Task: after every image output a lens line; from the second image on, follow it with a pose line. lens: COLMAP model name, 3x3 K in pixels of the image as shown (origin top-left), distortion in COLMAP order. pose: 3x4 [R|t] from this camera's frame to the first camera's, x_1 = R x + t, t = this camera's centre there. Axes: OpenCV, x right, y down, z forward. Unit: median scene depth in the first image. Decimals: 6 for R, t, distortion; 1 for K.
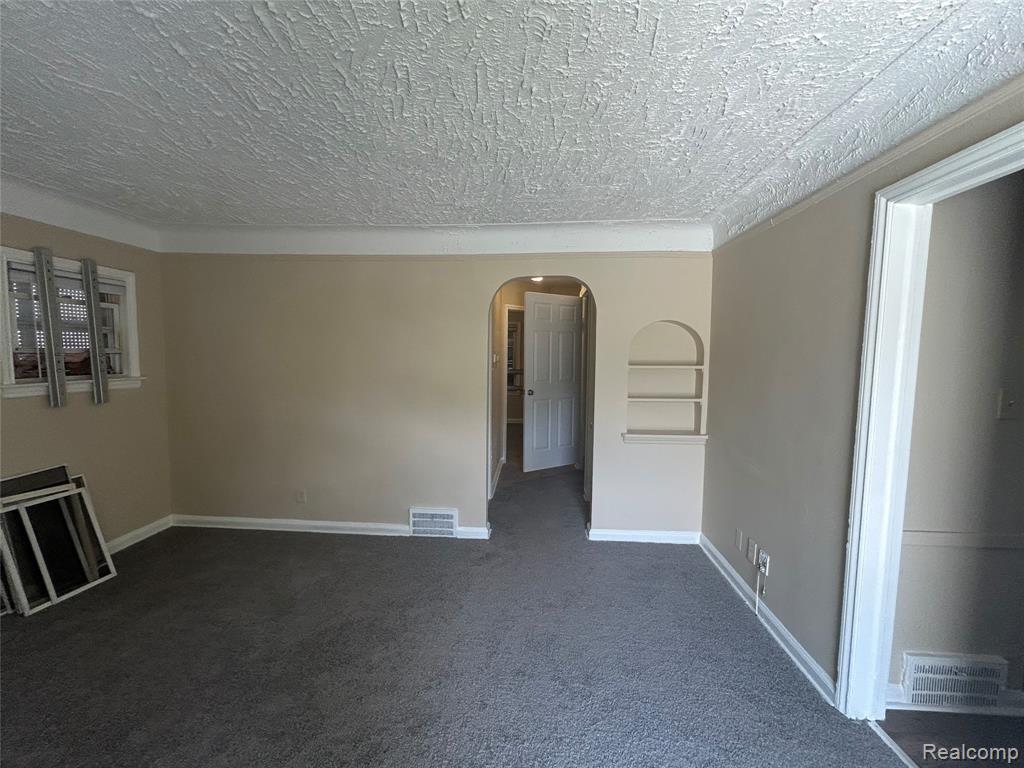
lens RADIAL K [[410.8, 0, 514.3], [0, 410.8, 382.5], [0, 0, 1]] dist [0.002986, -0.000281]
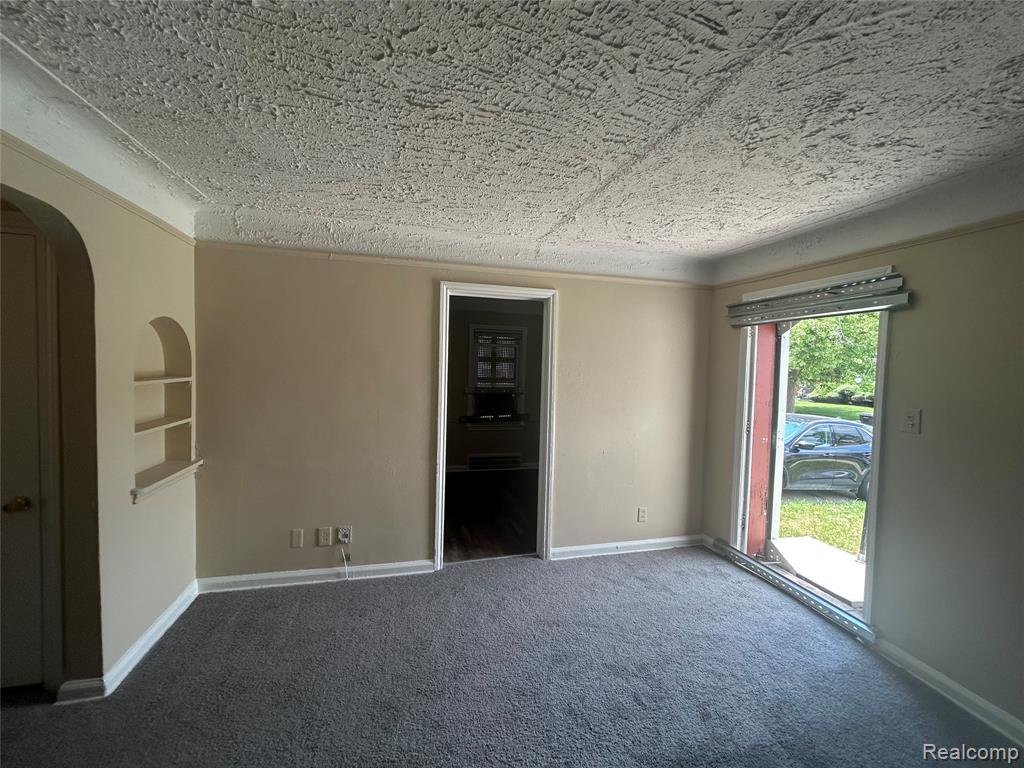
lens RADIAL K [[410.8, 0, 514.3], [0, 410.8, 382.5], [0, 0, 1]] dist [0.002986, -0.000281]
pose [[-0.300288, -0.050317, 0.952520, -0.511770], [0.045809, 0.996695, 0.067093, -0.055798], [-0.952748, 0.063781, -0.296991, 0.630183]]
